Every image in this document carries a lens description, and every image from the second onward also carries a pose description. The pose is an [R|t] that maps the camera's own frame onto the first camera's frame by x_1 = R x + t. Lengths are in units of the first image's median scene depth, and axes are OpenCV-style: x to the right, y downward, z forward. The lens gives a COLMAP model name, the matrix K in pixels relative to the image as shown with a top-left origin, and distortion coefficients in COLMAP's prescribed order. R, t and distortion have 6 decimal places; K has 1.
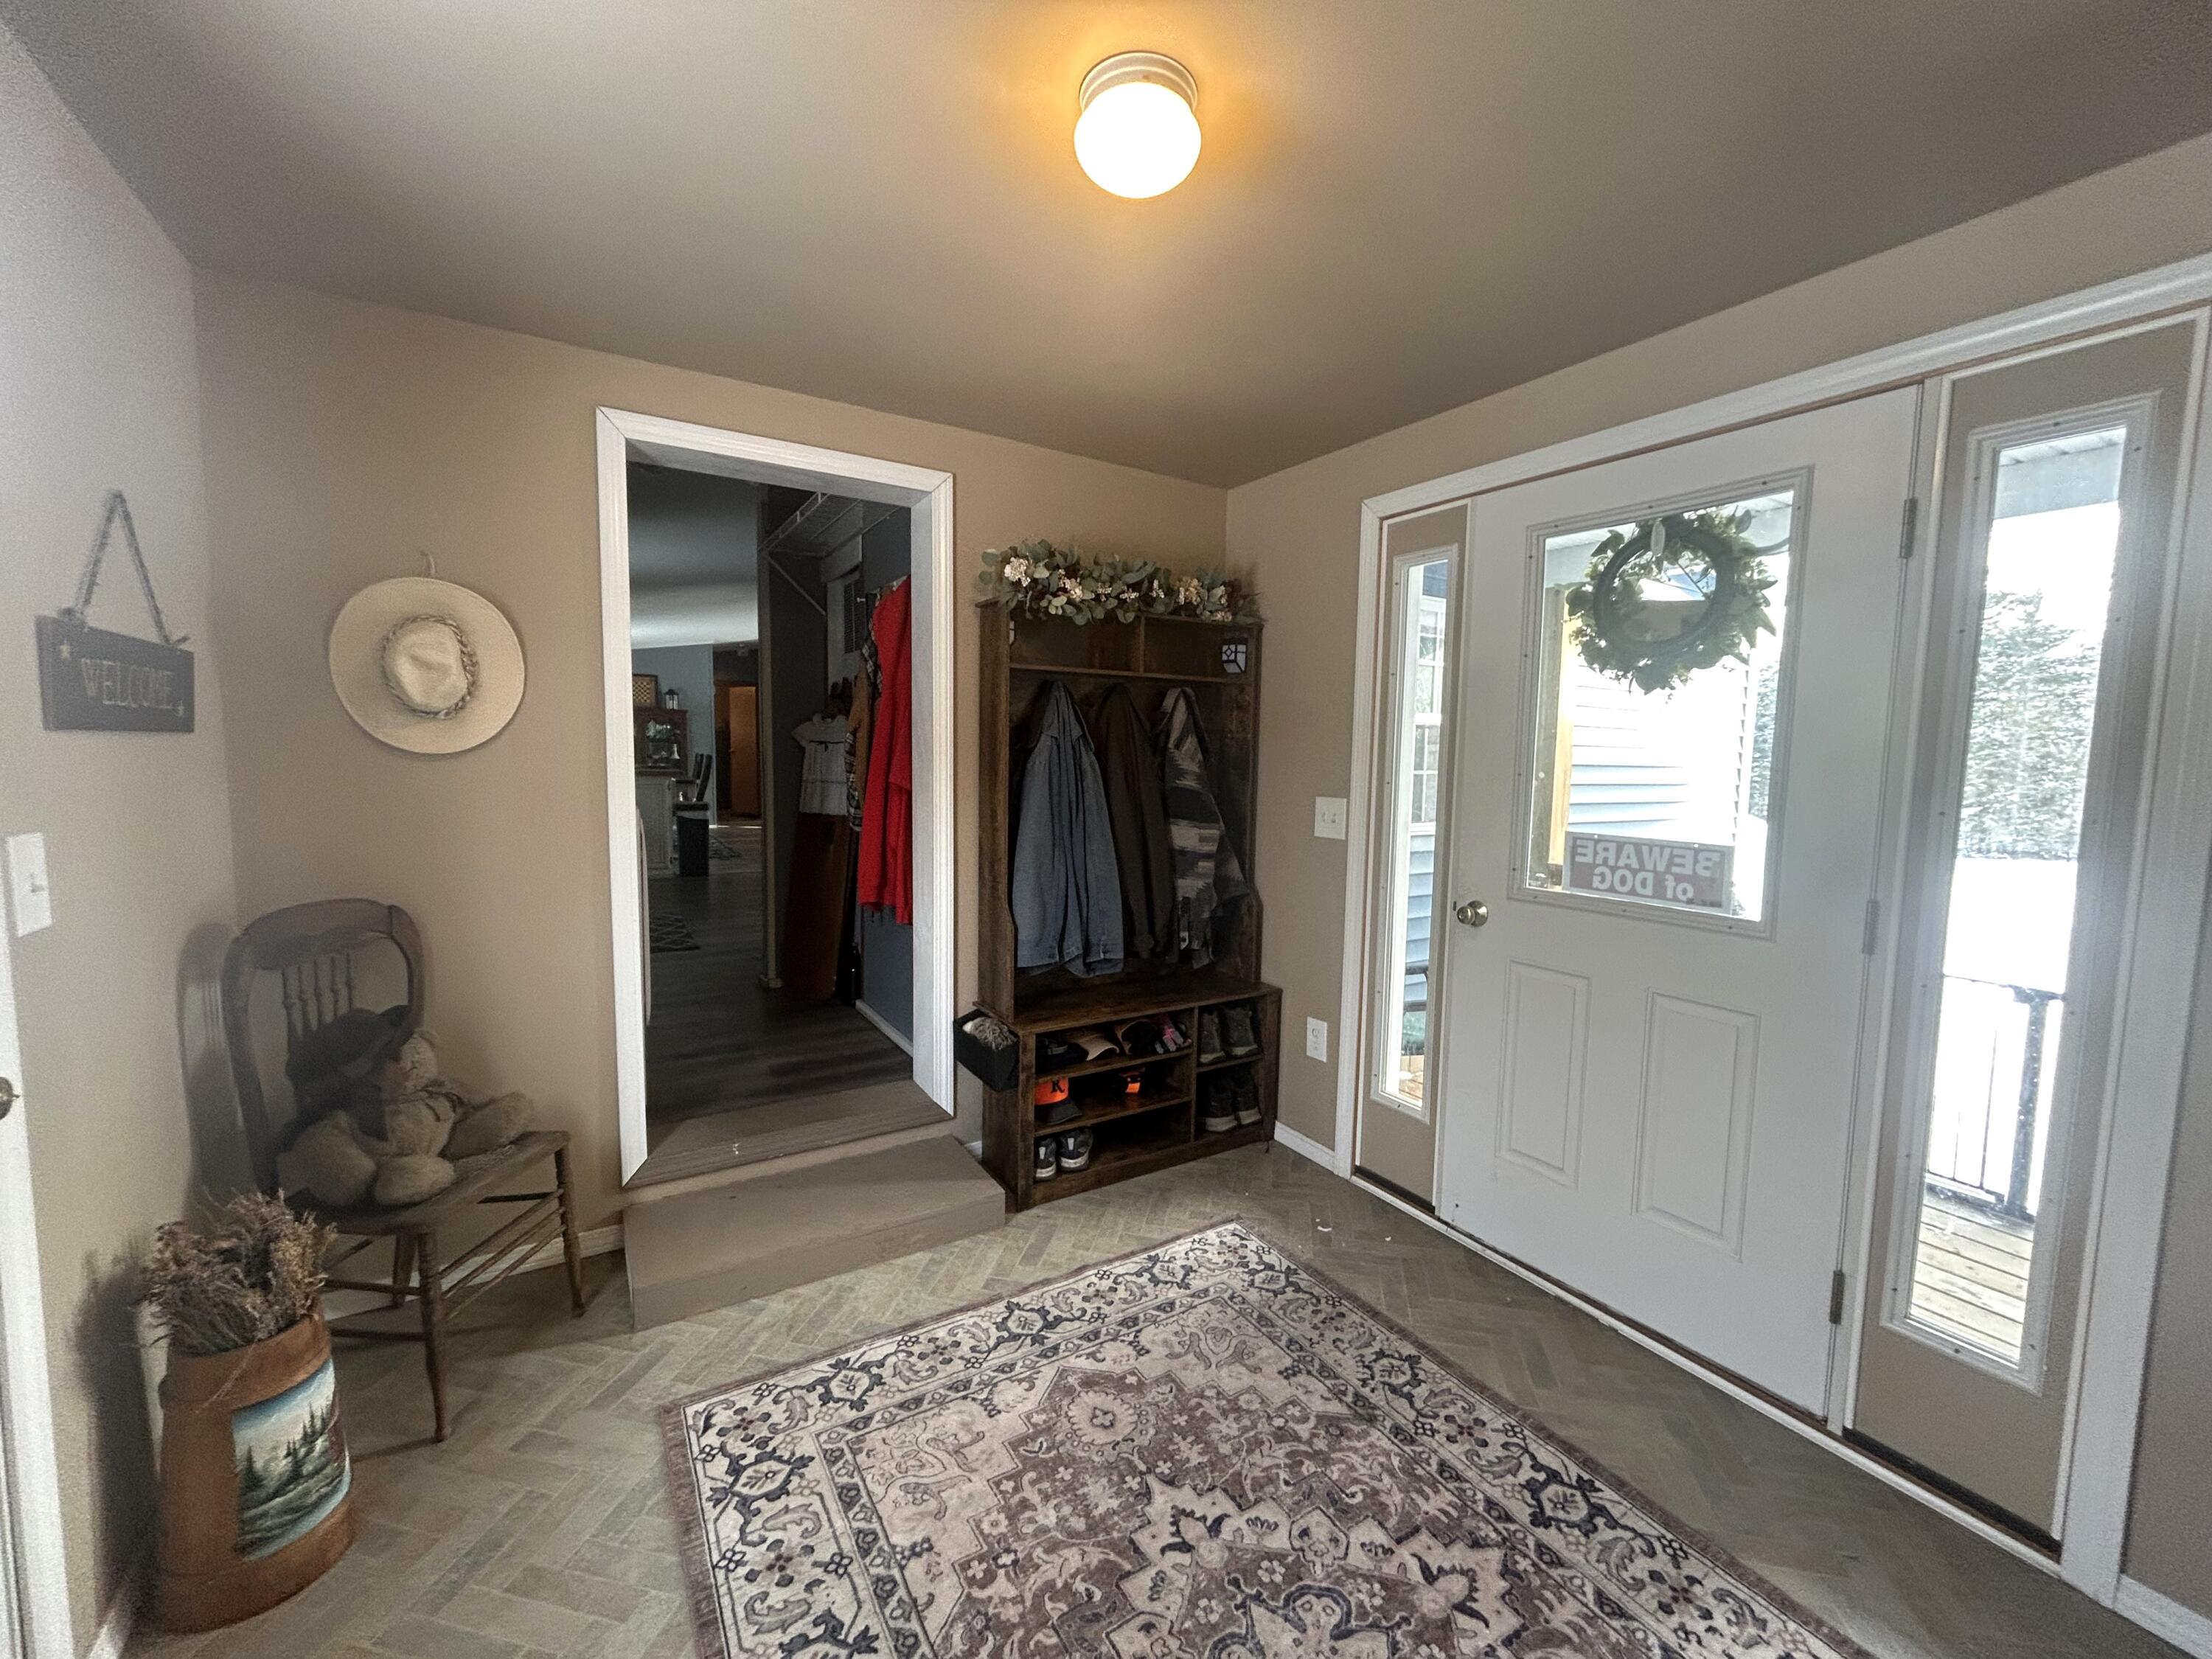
lens RADIAL K [[892.4, 0, 1103.7], [0, 892.4, 825.1], [0, 0, 1]] dist [0.000801, 0.000778]
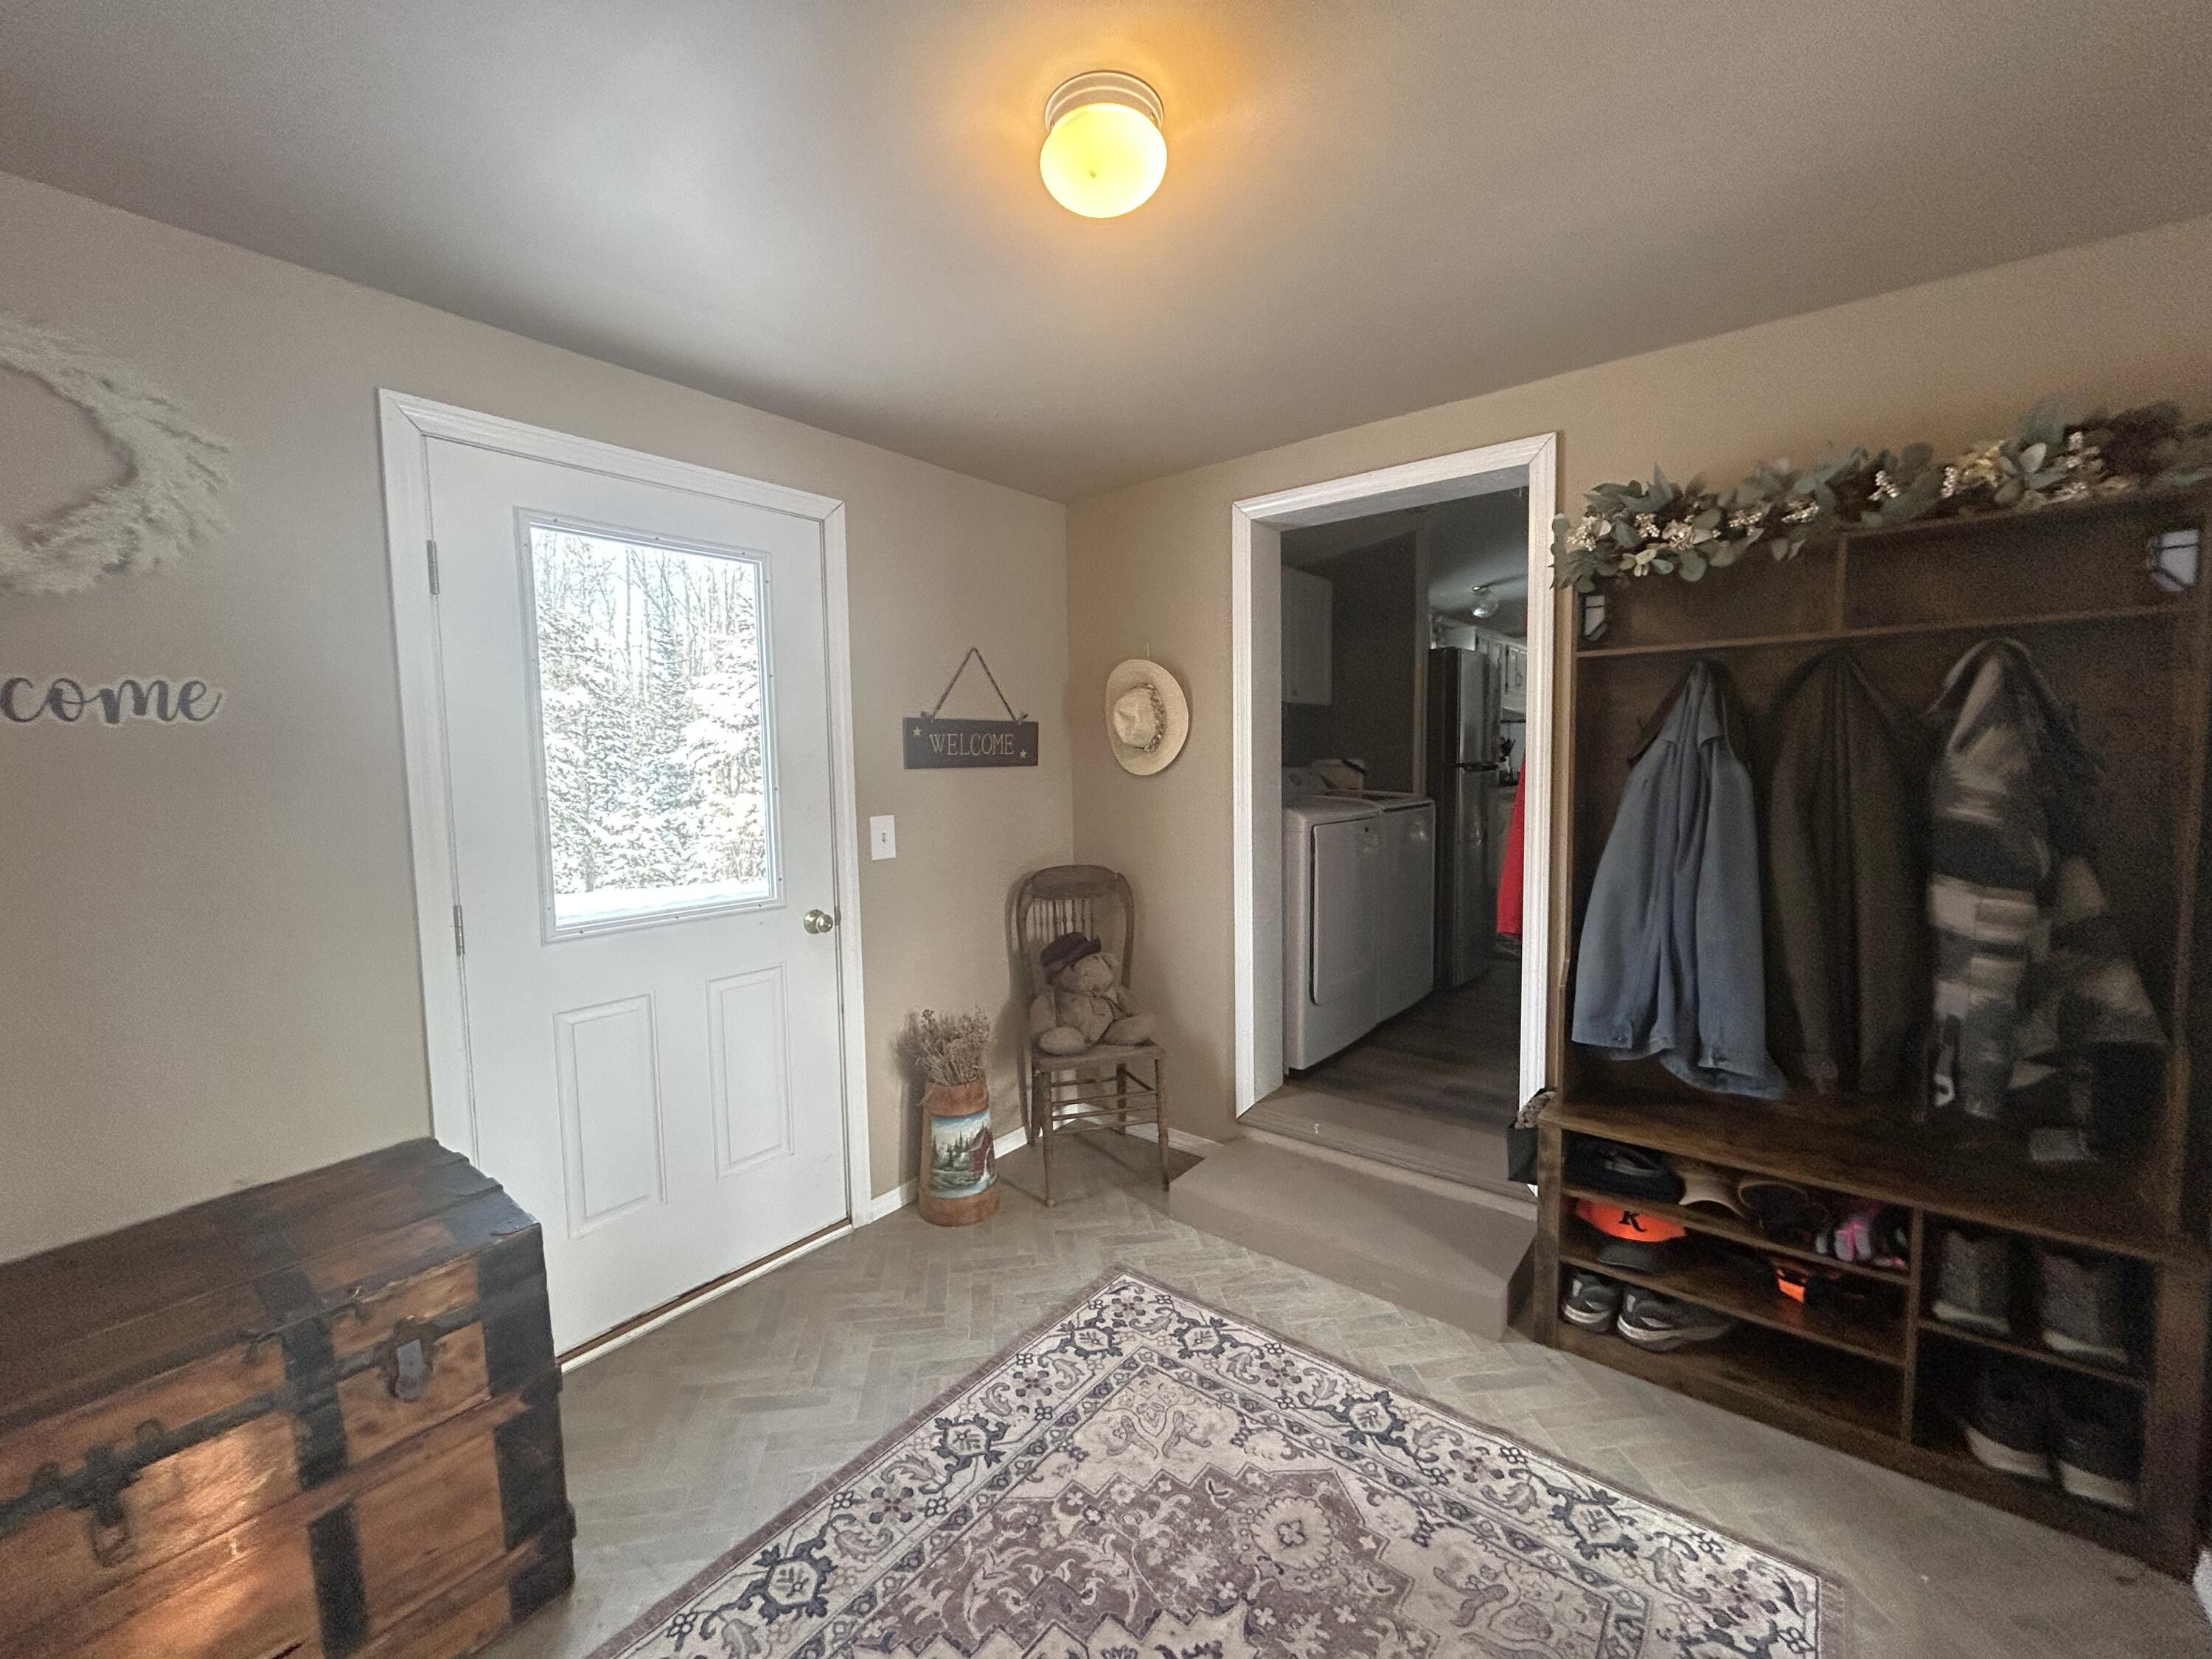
lens RADIAL K [[888.3, 0, 1106.0], [0, 888.3, 829.5], [0, 0, 1]] dist [-0.034352, 0.017576]
pose [[0.330410, 0.050287, -0.942497, 0.685381], [-0.055385, 0.997892, 0.033826, -0.040386], [0.942211, 0.041023, 0.332499, 0.497524]]
